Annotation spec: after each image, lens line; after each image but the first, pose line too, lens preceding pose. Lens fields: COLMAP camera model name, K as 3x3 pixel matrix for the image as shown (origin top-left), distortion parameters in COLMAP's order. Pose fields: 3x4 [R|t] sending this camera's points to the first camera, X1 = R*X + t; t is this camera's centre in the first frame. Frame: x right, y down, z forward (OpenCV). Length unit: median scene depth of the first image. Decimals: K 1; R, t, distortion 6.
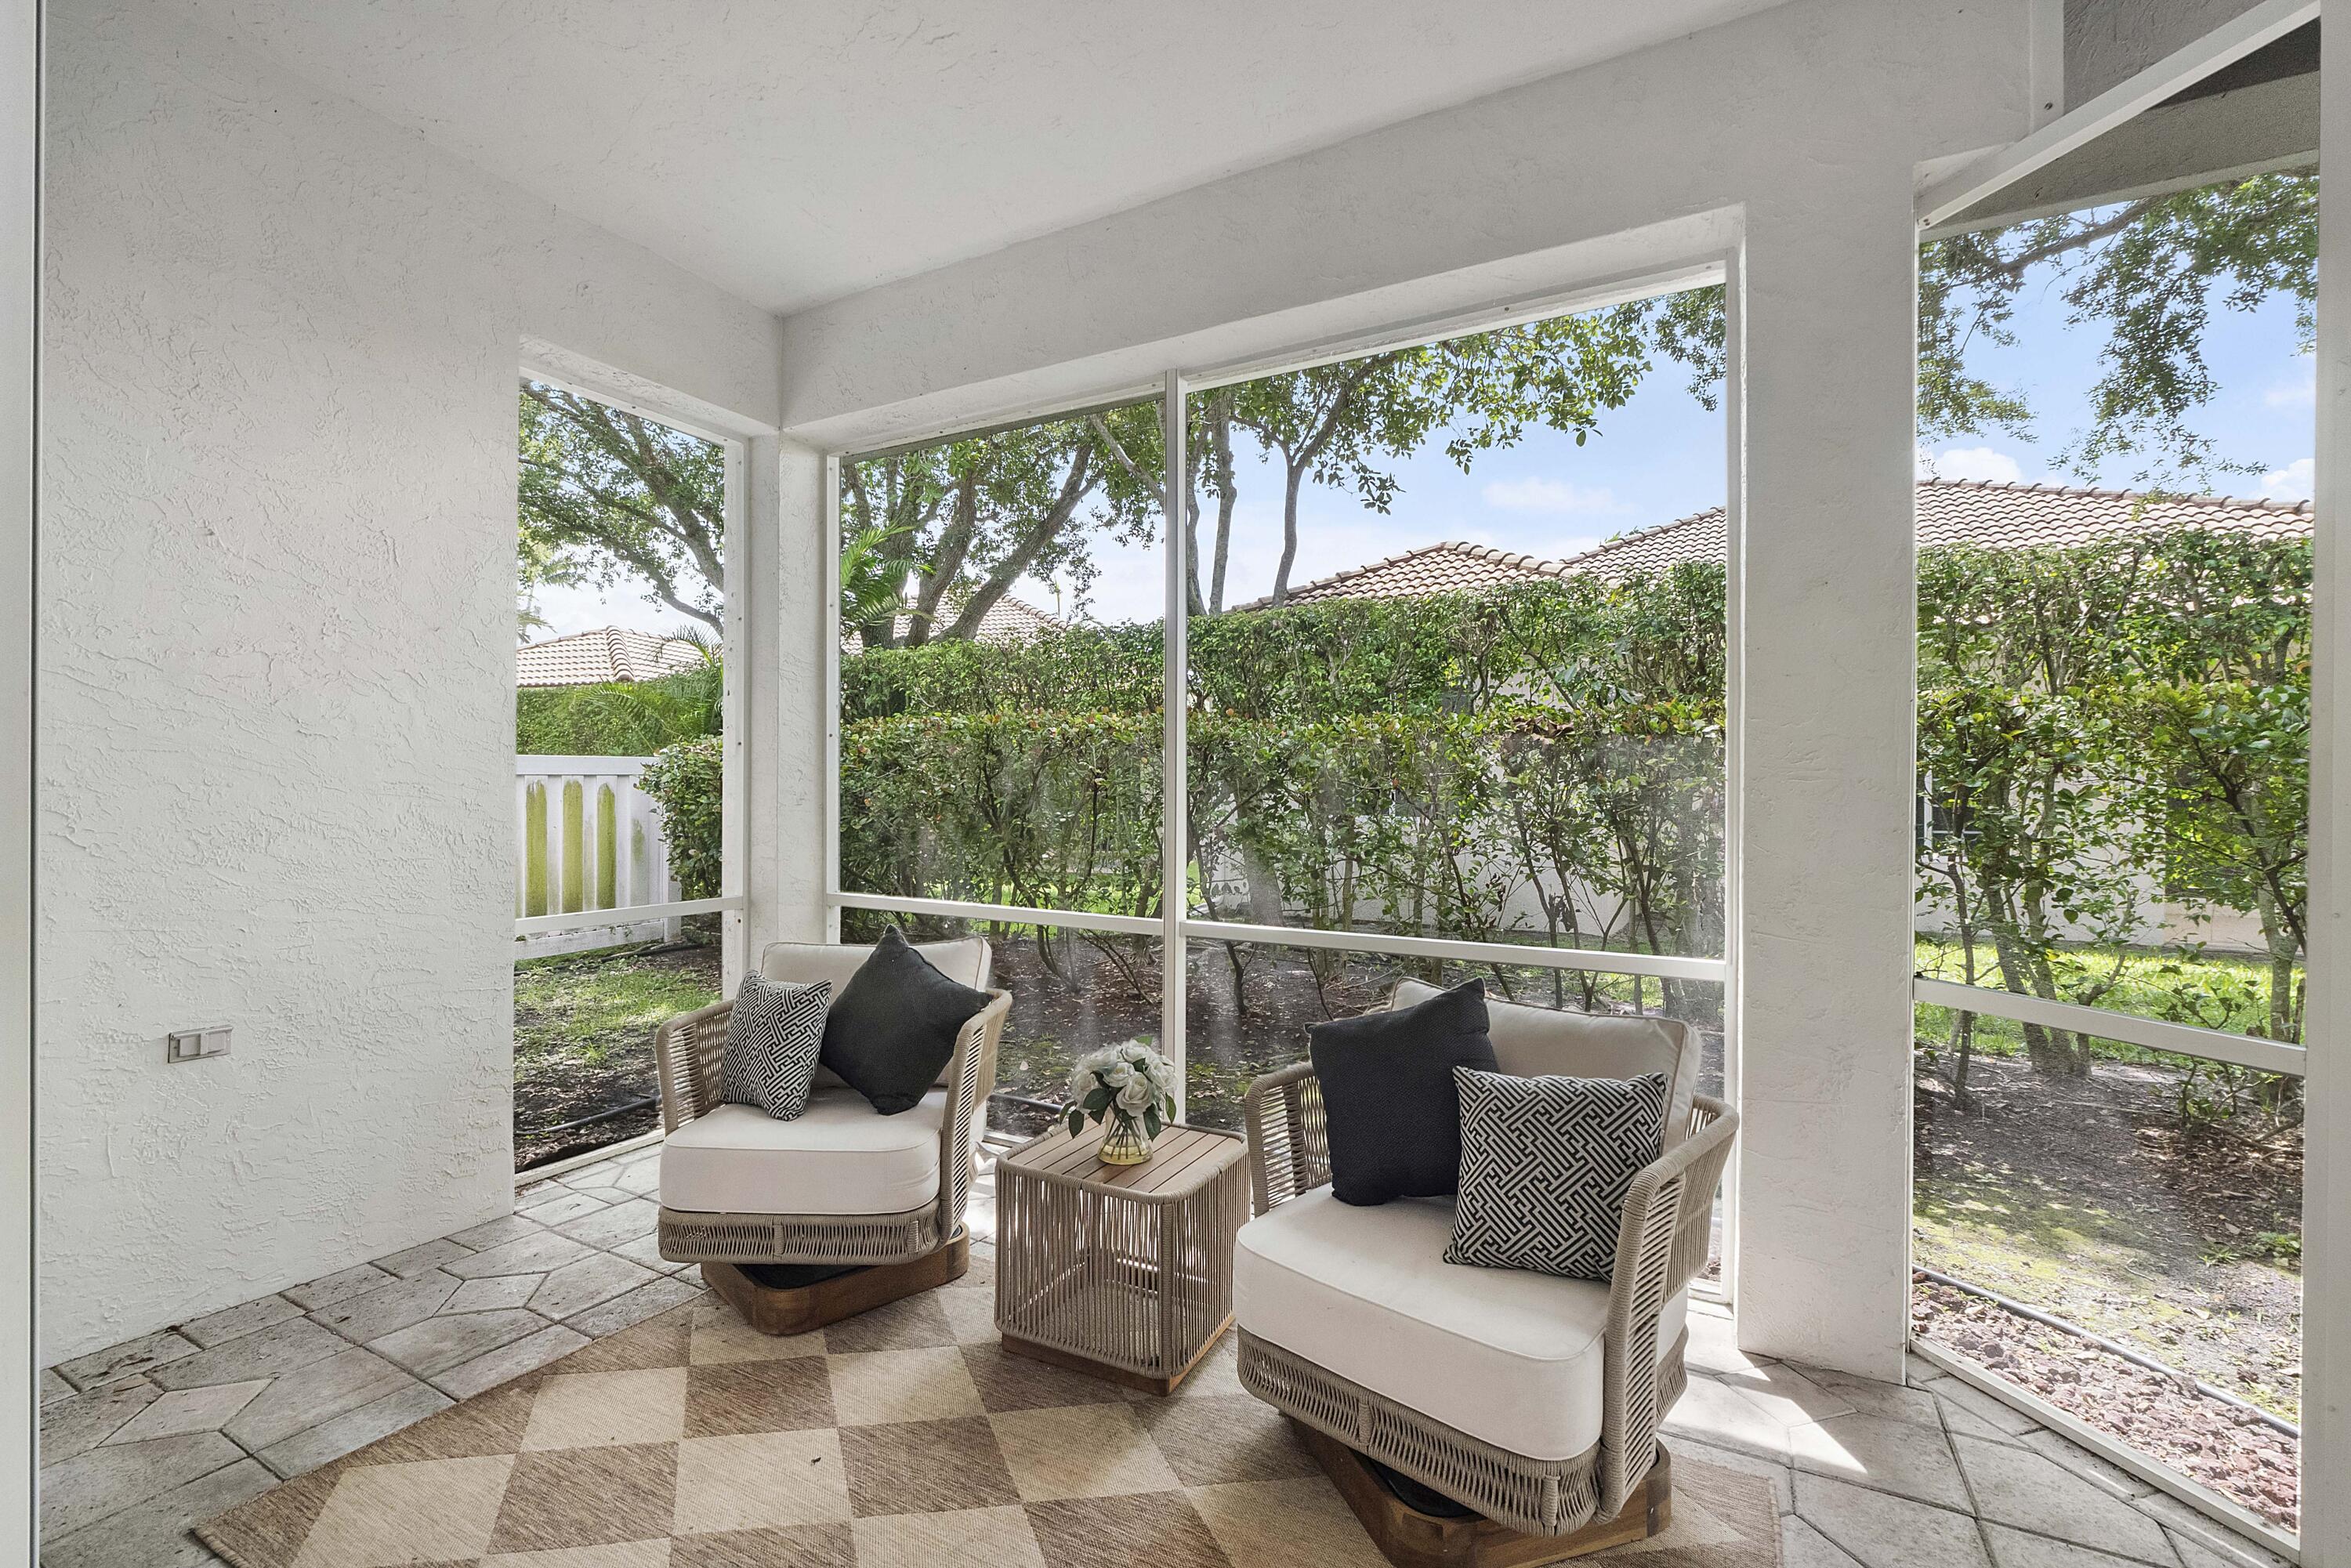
lens RADIAL K [[1004.6, 0, 1183.5], [0, 1004.6, 788.4], [0, 0, 1]] dist [-0.007297, 0.000207]
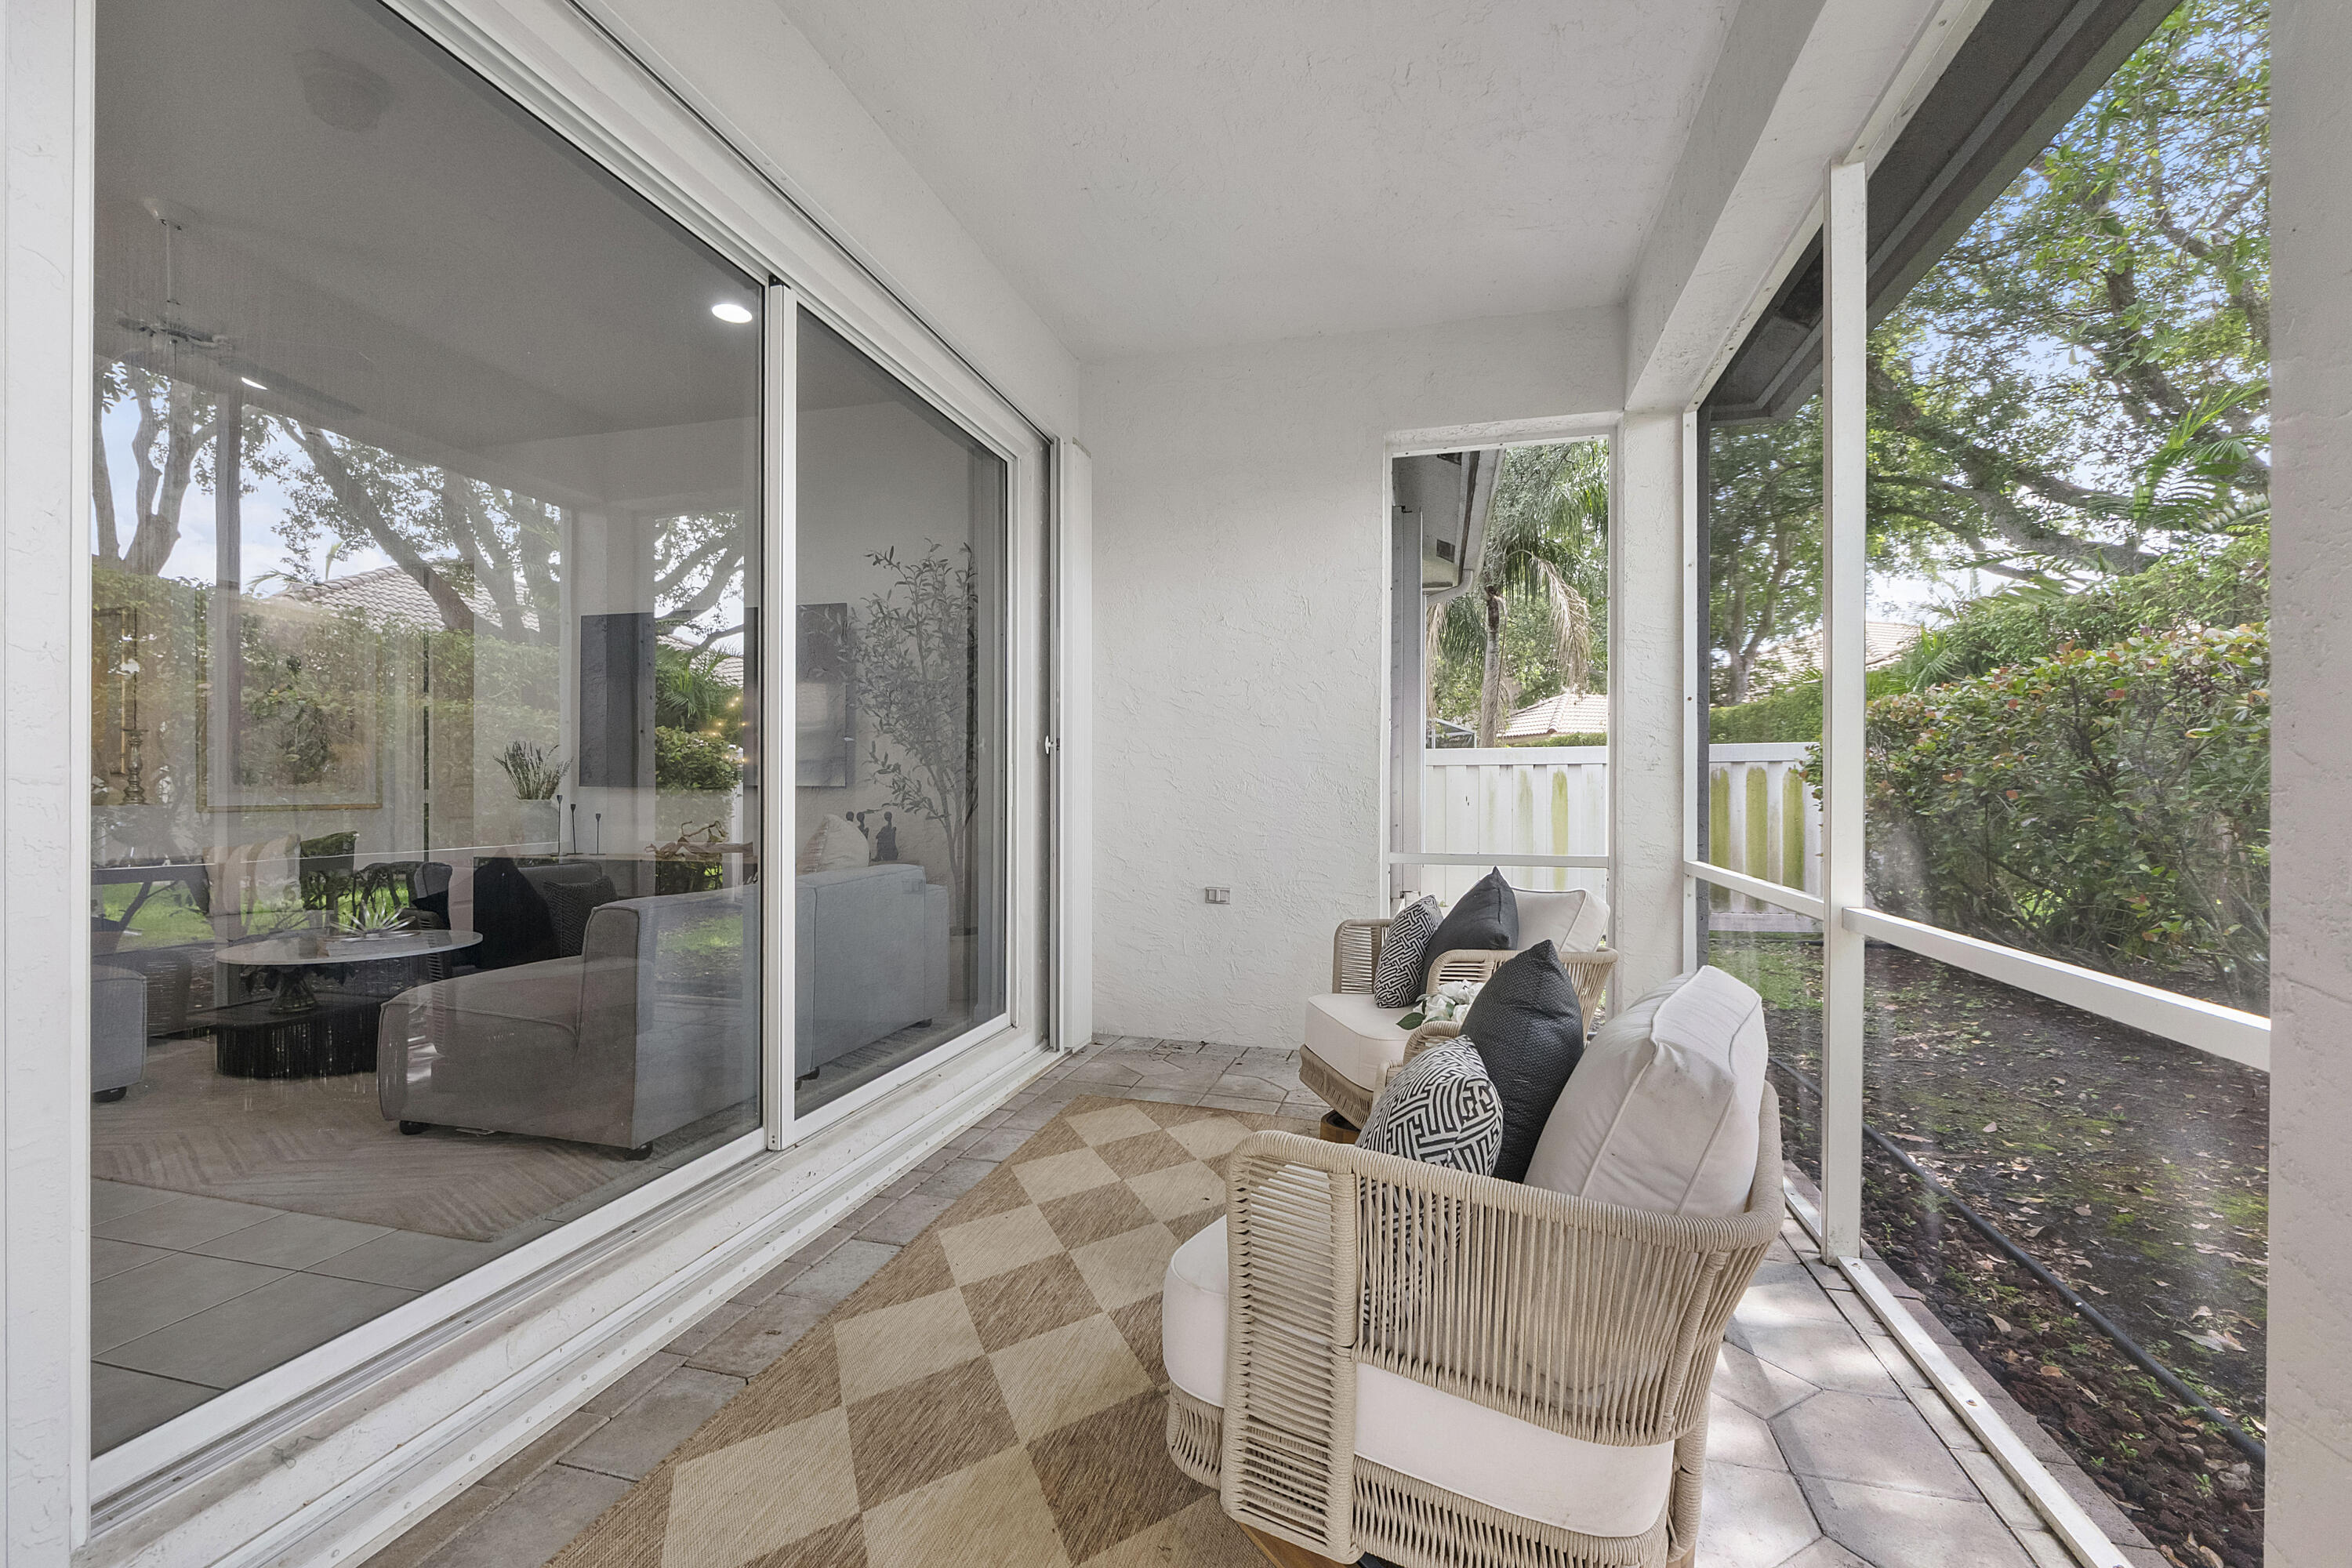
lens RADIAL K [[1005.1, 0, 1168.8], [0, 1005.1, 799.2], [0, 0, 1]] dist [-0.007297, 0.000207]
pose [[0.231151, 0.005654, -0.972902, 0.436331], [-0.003680, 0.999981, 0.004937, 0.036998], [0.972911, 0.002439, 0.231167, 0.258765]]
